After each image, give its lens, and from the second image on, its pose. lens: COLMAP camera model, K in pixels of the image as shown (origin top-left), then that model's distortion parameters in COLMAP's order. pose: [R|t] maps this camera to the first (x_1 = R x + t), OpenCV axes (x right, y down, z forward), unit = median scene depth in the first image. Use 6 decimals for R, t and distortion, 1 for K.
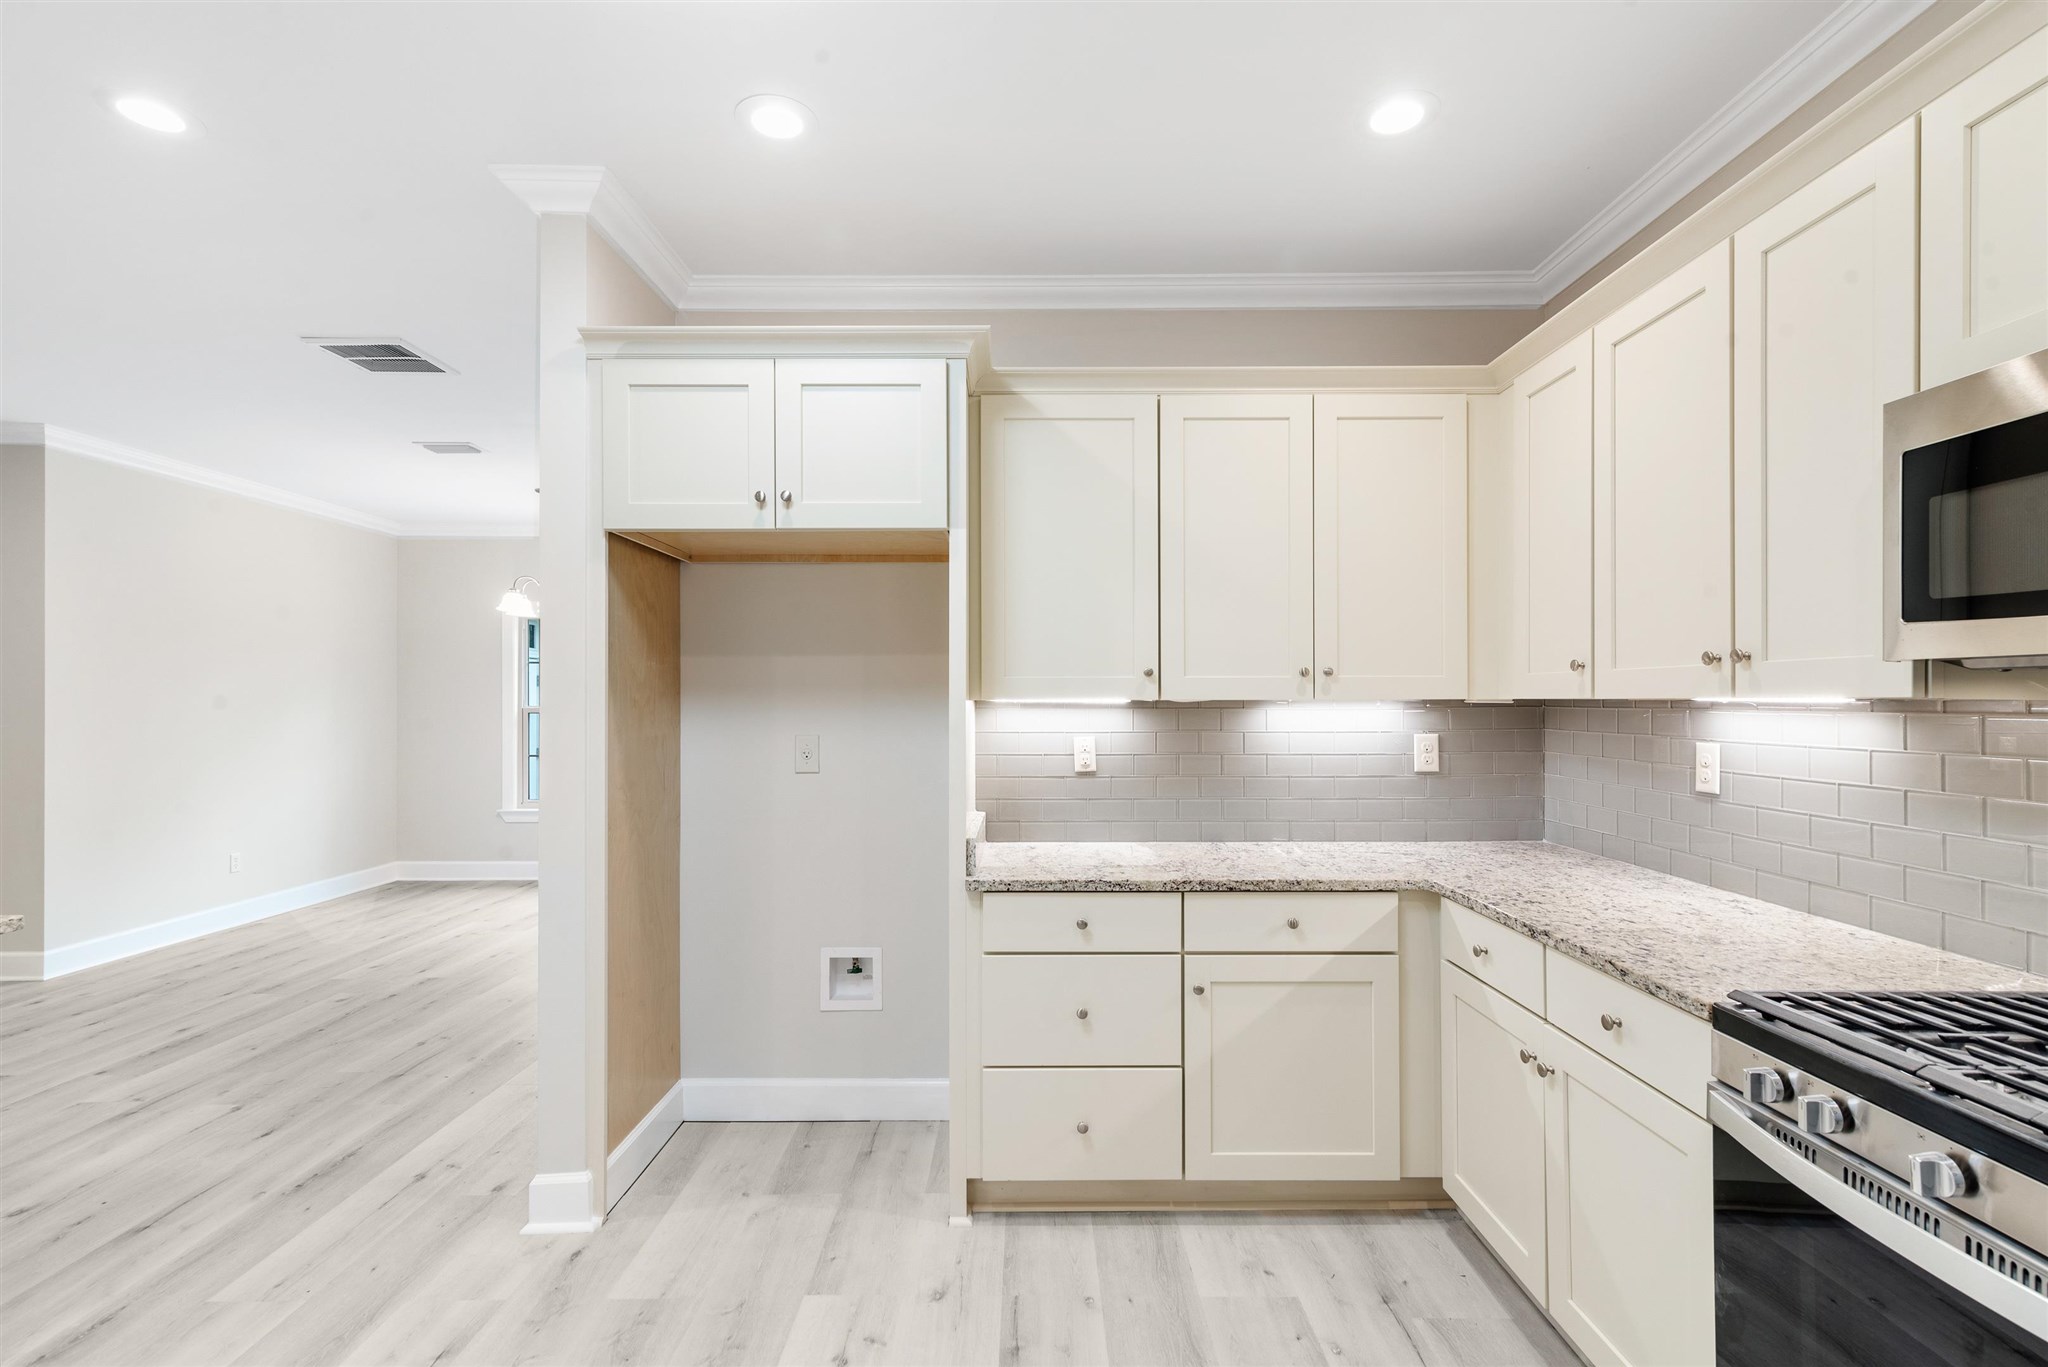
lens RADIAL K [[945.4, 0, 1023.5], [0, 945.4, 688.1], [0, 0, 1]] dist [0.008461, 0.000963]
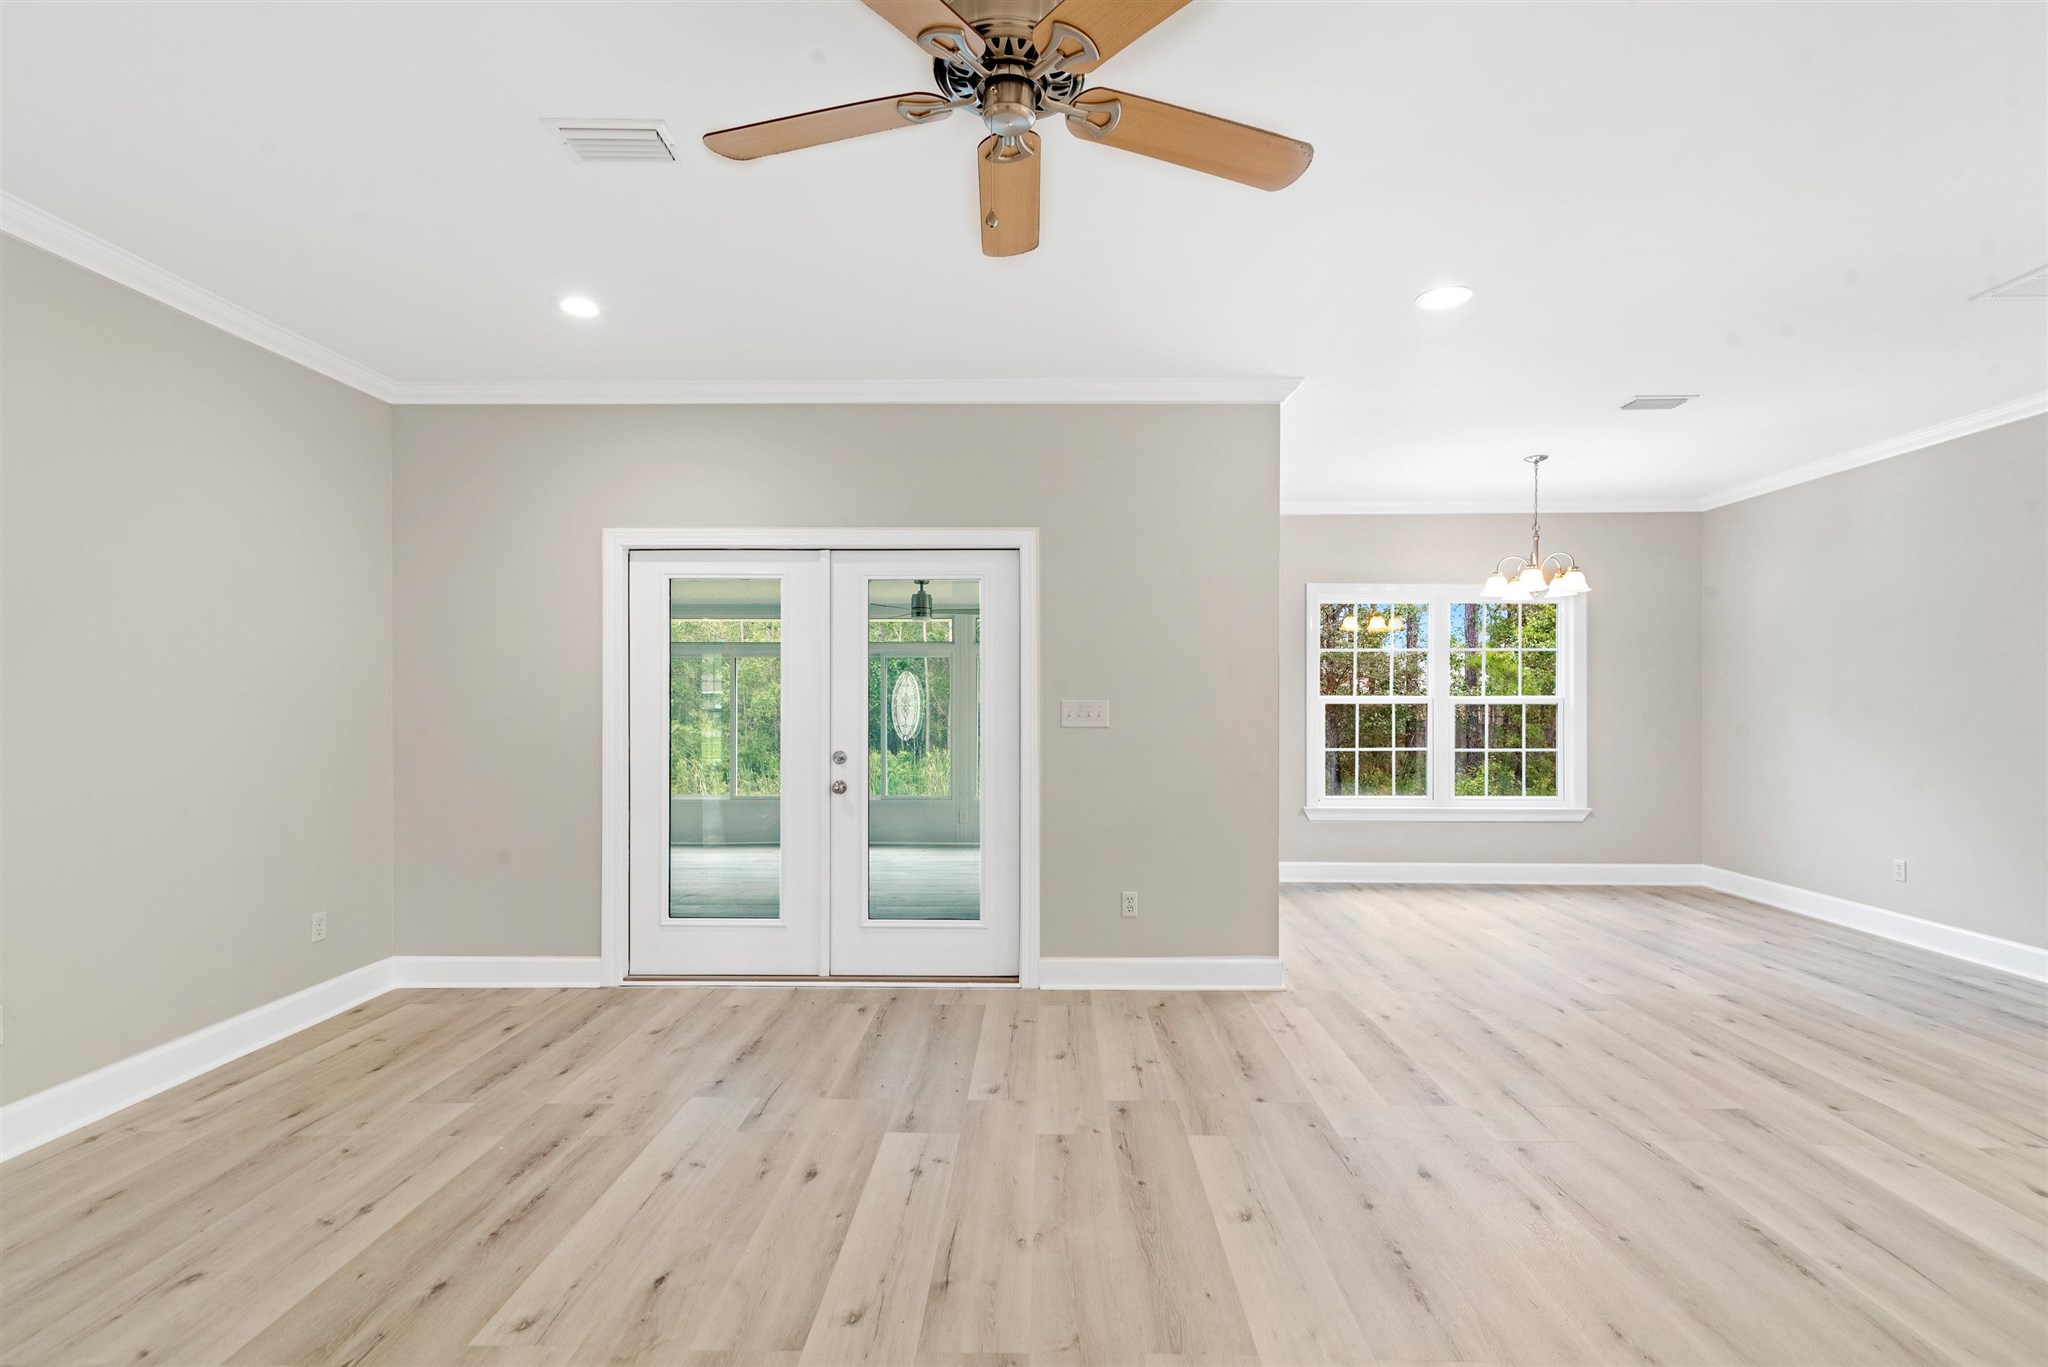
lens RADIAL K [[945.4, 0, 1027.0], [0, 945.4, 714.2], [0, 0, 1]] dist [0.008461, 0.000963]
pose [[0.999700, 0.000476, -0.024487, -2.349703], [0.000217, 0.999599, 0.028305, 0.026551], [0.024490, -0.028302, 0.999299, 0.173444]]
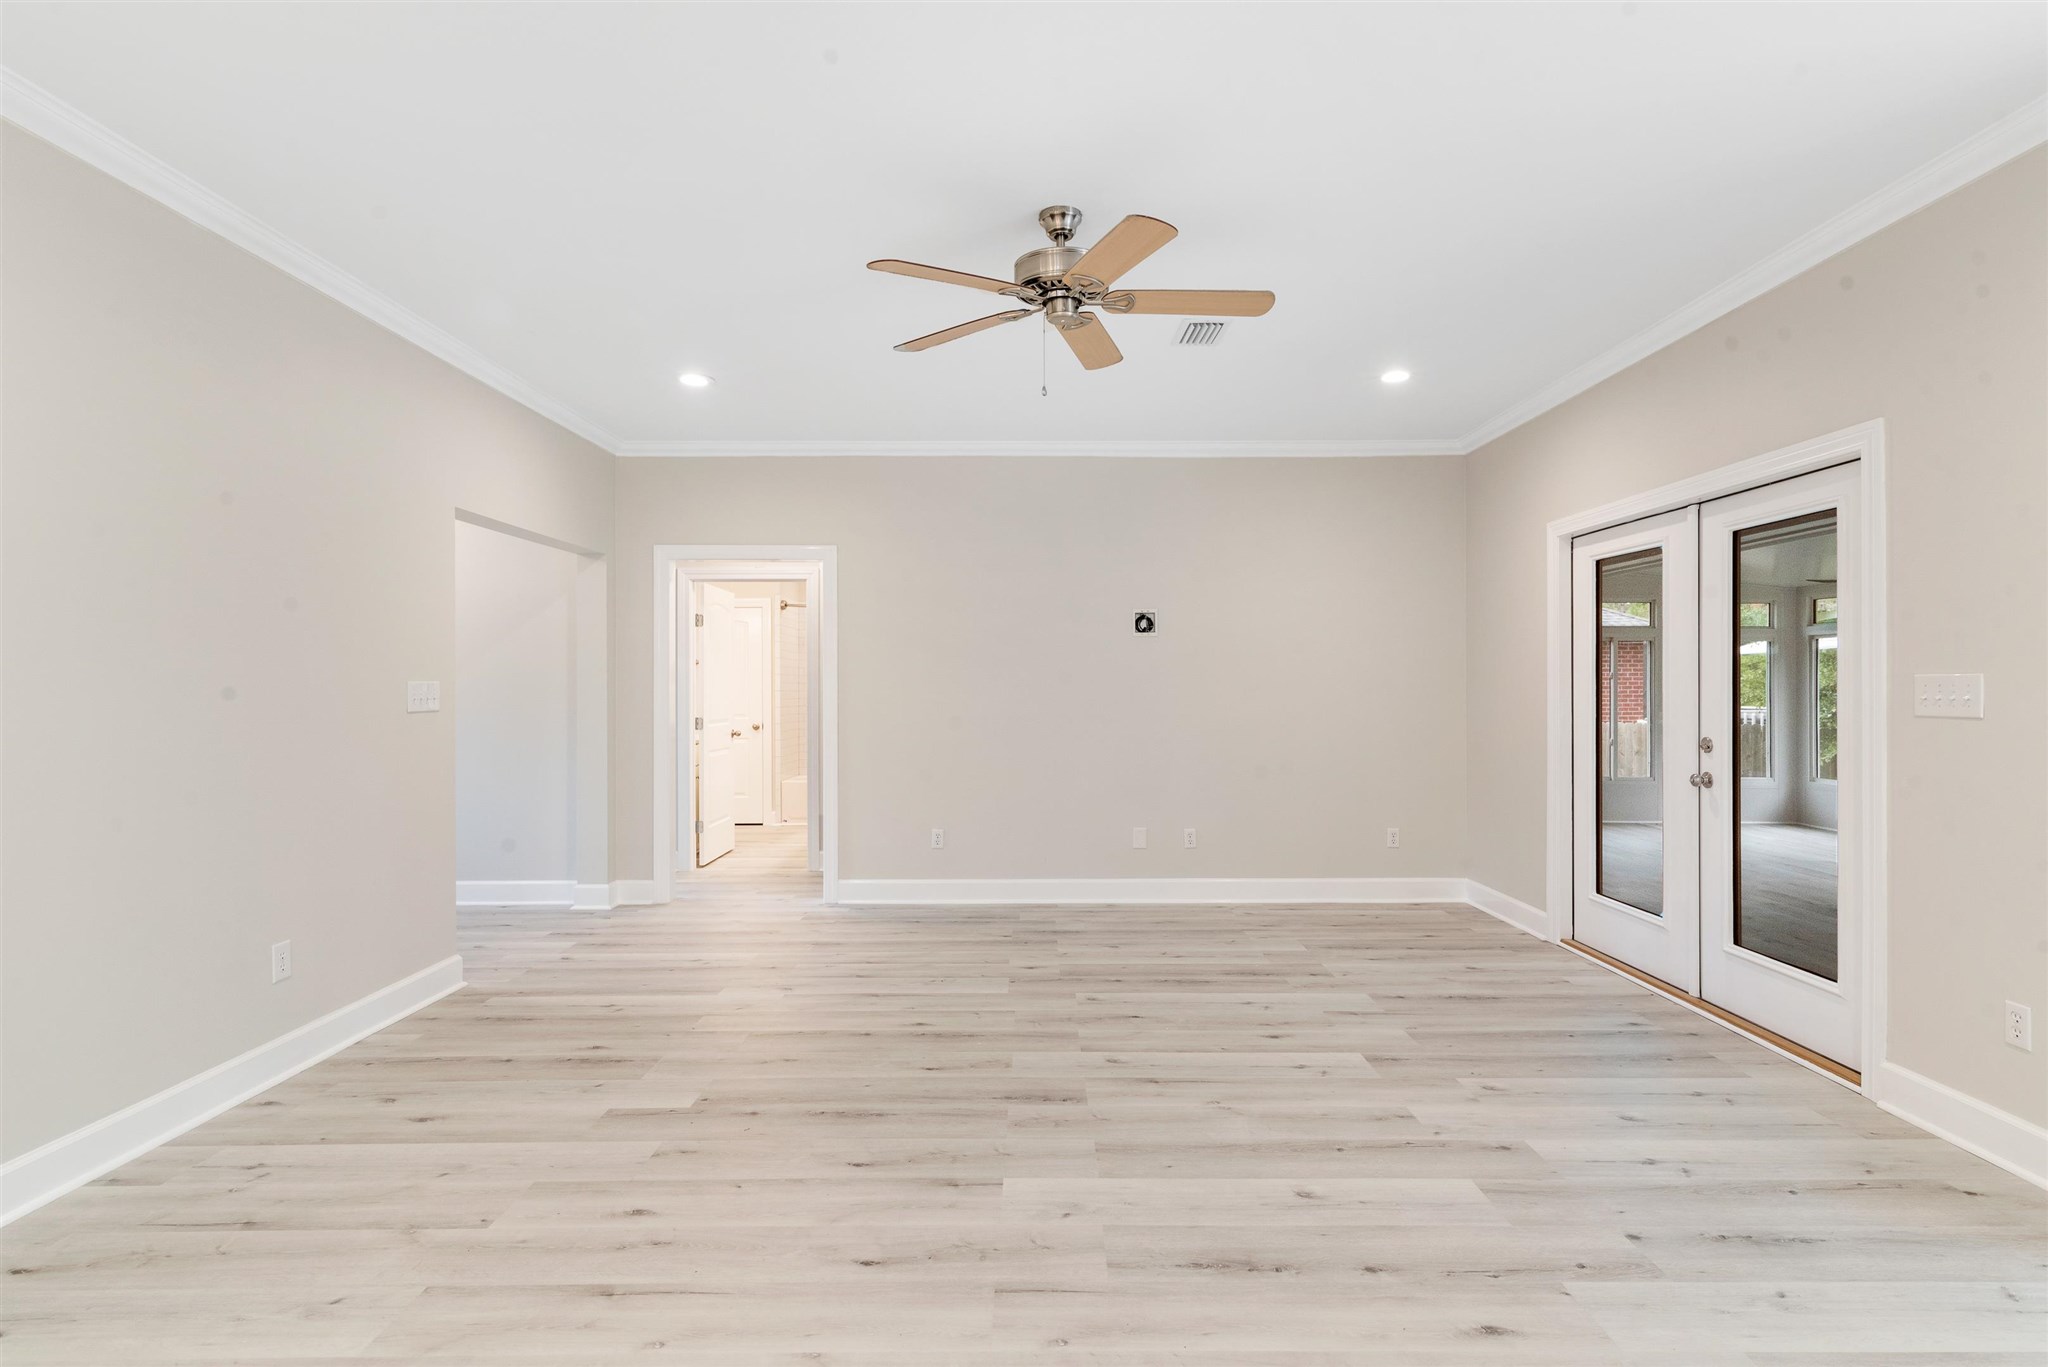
lens RADIAL K [[1020.3, 0, 1022.7], [0, 1020.3, 679.6], [0, 0, 1]] dist [0.020630, -0.002337]
pose [[-0.011417, -0.006606, -0.999913, -1.112632], [0.016104, 0.999847, -0.006790, 0.052268], [0.999805, -0.016180, -0.011309, 0.867704]]
